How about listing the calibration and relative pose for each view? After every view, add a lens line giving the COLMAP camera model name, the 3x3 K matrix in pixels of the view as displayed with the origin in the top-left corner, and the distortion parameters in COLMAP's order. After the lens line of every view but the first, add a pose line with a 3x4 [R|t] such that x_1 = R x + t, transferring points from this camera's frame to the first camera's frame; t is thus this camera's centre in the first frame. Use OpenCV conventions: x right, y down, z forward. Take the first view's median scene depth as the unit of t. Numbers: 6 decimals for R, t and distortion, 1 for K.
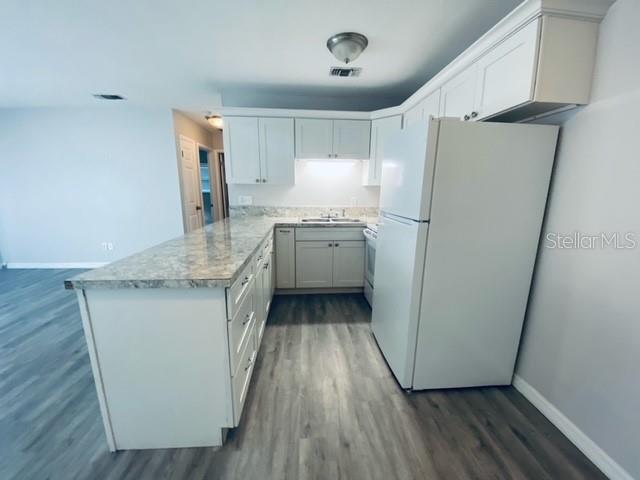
lens RADIAL K [[257.8, 0, 318.7], [0, 257.8, 239.4], [0, 0, 1]] dist [0.031937, -0.025160]
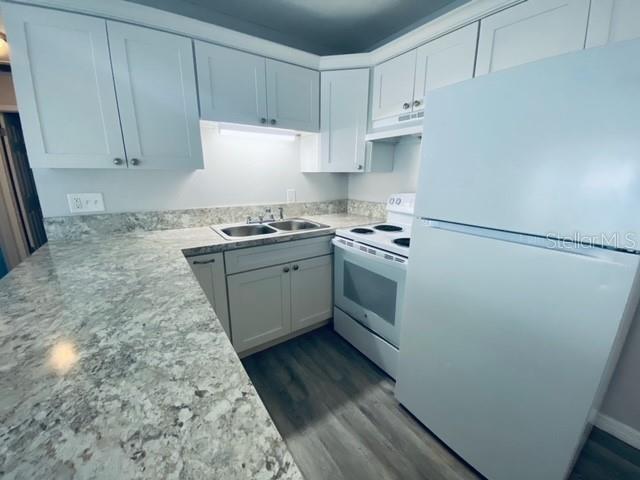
lens RADIAL K [[257.8, 0, 318.7], [0, 257.8, 239.4], [0, 0, 1]] dist [0.031937, -0.025160]
pose [[0.864894, -0.127147, 0.485585, -0.177316], [0.098304, 0.991559, 0.084540, -0.095221], [-0.492235, -0.025383, 0.870092, 0.428212]]
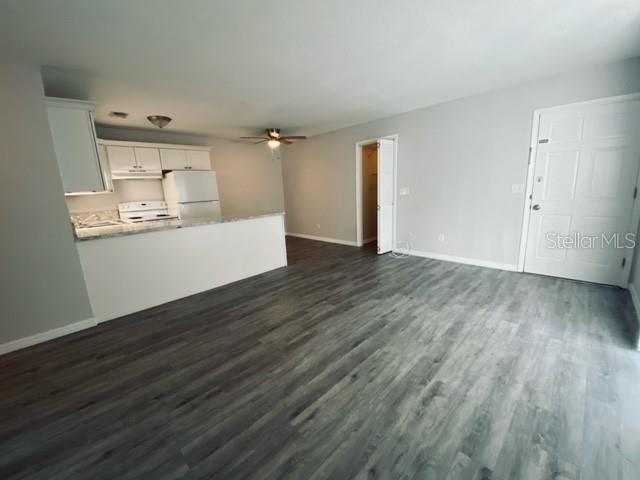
lens RADIAL K [[257.8, 0, 318.7], [0, 257.8, 239.4], [0, 0, 1]] dist [0.031937, -0.025160]
pose [[-0.661249, -0.124434, 0.739774, -1.528810], [0.190359, 0.926035, 0.325917, -0.221580], [-0.725612, 0.356335, -0.588653, 1.093768]]
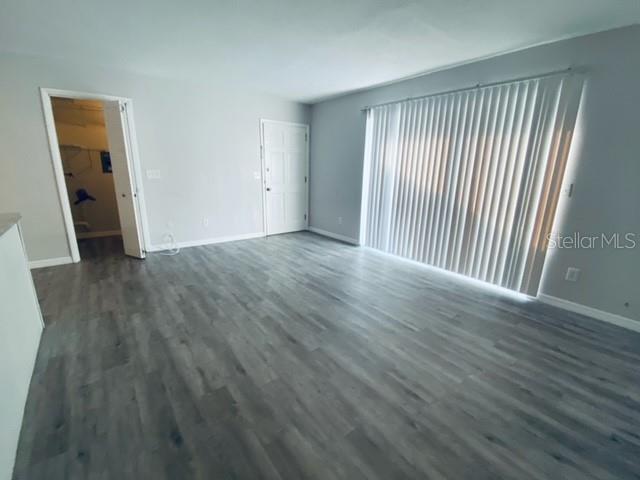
lens RADIAL K [[276.5, 0, 320.0], [0, 276.5, 240.0], [0, 0, 1]] dist [0.015199, -0.018465]
pose [[-0.819318, 0.120481, -0.560538, -0.571808], [-0.138360, 0.907228, 0.397233, -0.247526], [0.556394, 0.403016, -0.726639, 1.268223]]
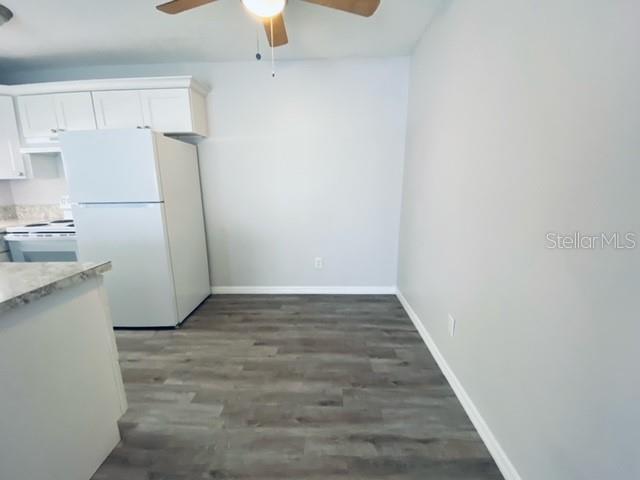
lens RADIAL K [[276.5, 0, 320.0], [0, 276.5, 240.0], [0, 0, 1]] dist [0.015199, -0.018465]
pose [[0.095520, -0.214406, 0.972063, -0.509505], [0.205365, 0.959765, 0.191513, 0.008599], [-0.974013, 0.181334, 0.135708, -0.009485]]
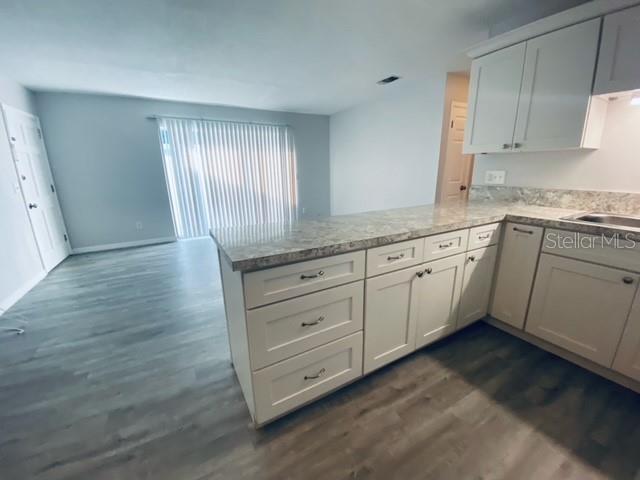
lens RADIAL K [[261.9, 0, 318.2], [0, 261.9, 238.4], [0, 0, 1]] dist [0.015891, -0.017438]
pose [[0.427871, 0.211080, -0.878847, 0.192702], [-0.151565, 0.975335, 0.160465, -0.038717], [0.891041, 0.064544, 0.449310, 0.317769]]
